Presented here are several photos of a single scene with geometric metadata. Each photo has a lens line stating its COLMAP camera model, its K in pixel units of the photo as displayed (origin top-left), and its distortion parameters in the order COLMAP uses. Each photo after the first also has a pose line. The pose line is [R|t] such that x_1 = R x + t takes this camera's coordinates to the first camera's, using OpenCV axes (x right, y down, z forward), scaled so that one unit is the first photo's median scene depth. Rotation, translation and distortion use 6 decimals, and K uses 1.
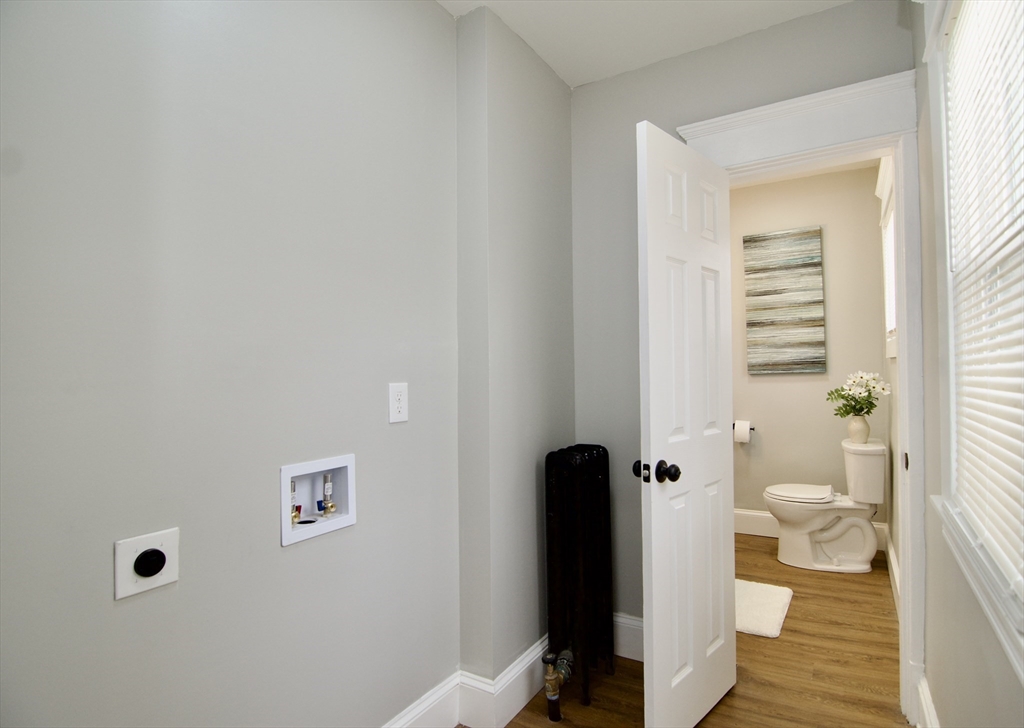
lens RADIAL K [[549.0, 0, 512.0], [0, 549.0, 364.0], [0, 0, 1]] dist [-0.019467, 0.000013]
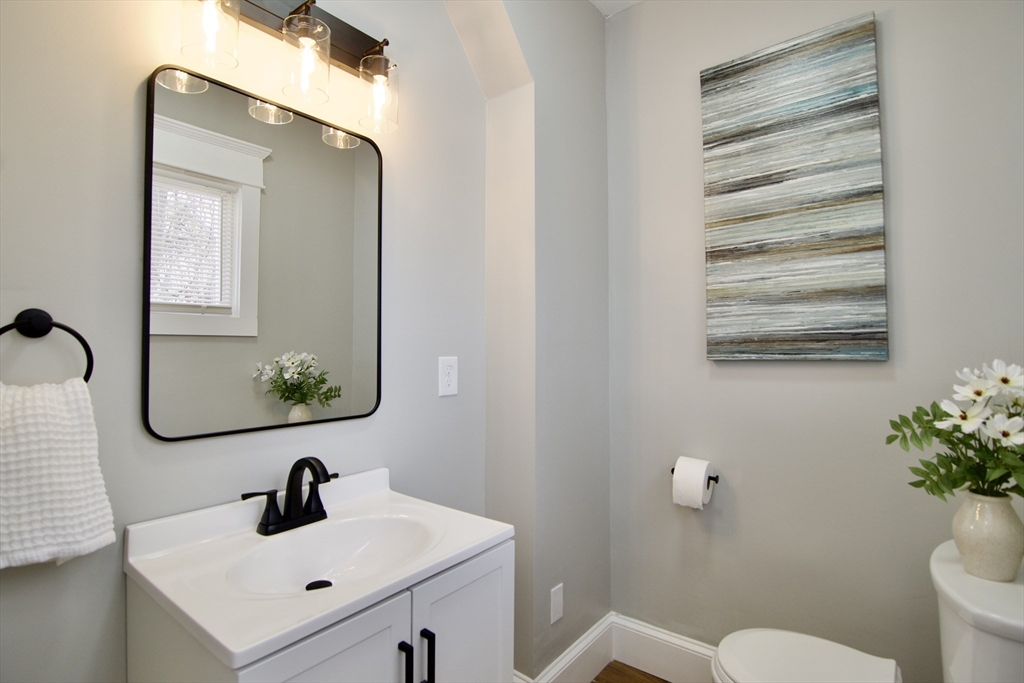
lens RADIAL K [[498.7, 0, 510.1], [0, 498.7, 340.3], [0, 0, 1]] dist [-0.003081, -0.011525]
pose [[0.990565, 0.010258, -0.136661, 0.338492], [-0.010459, 0.999945, -0.000751, 0.003454], [0.136646, 0.002173, 0.990618, 0.580823]]
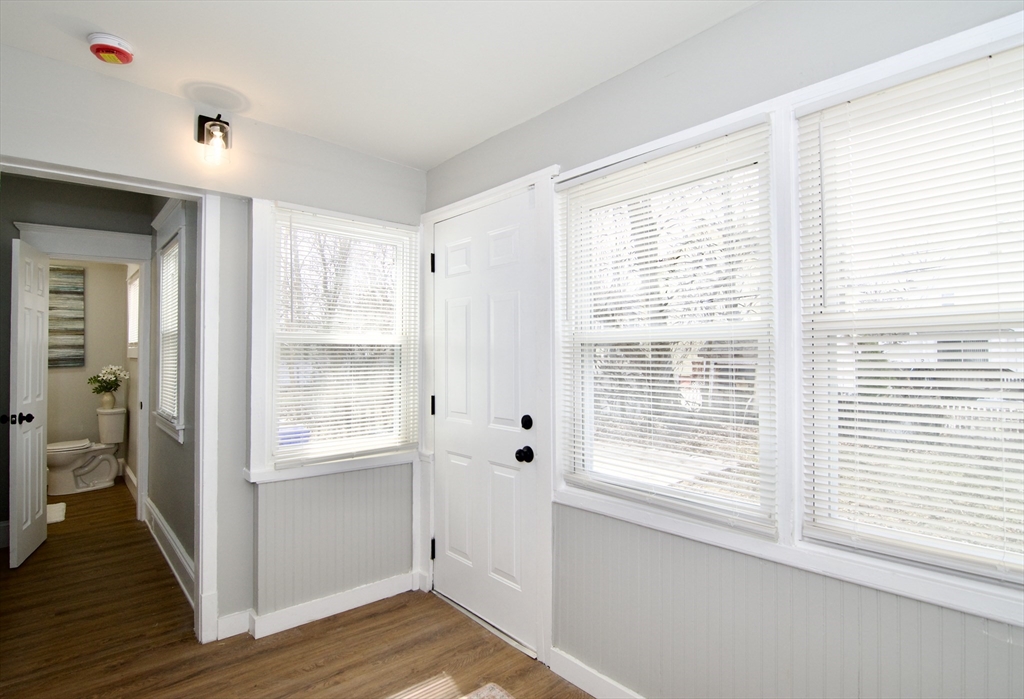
lens RADIAL K [[541.7, 0, 512.0], [0, 541.7, 349.5], [0, 0, 1]] dist [-0.003015, -0.000927]
pose [[0.314885, 0.024243, 0.948820, -0.464542], [-0.016318, 0.999664, -0.020127, -0.018254], [-0.948990, -0.009145, 0.315175, -0.584435]]
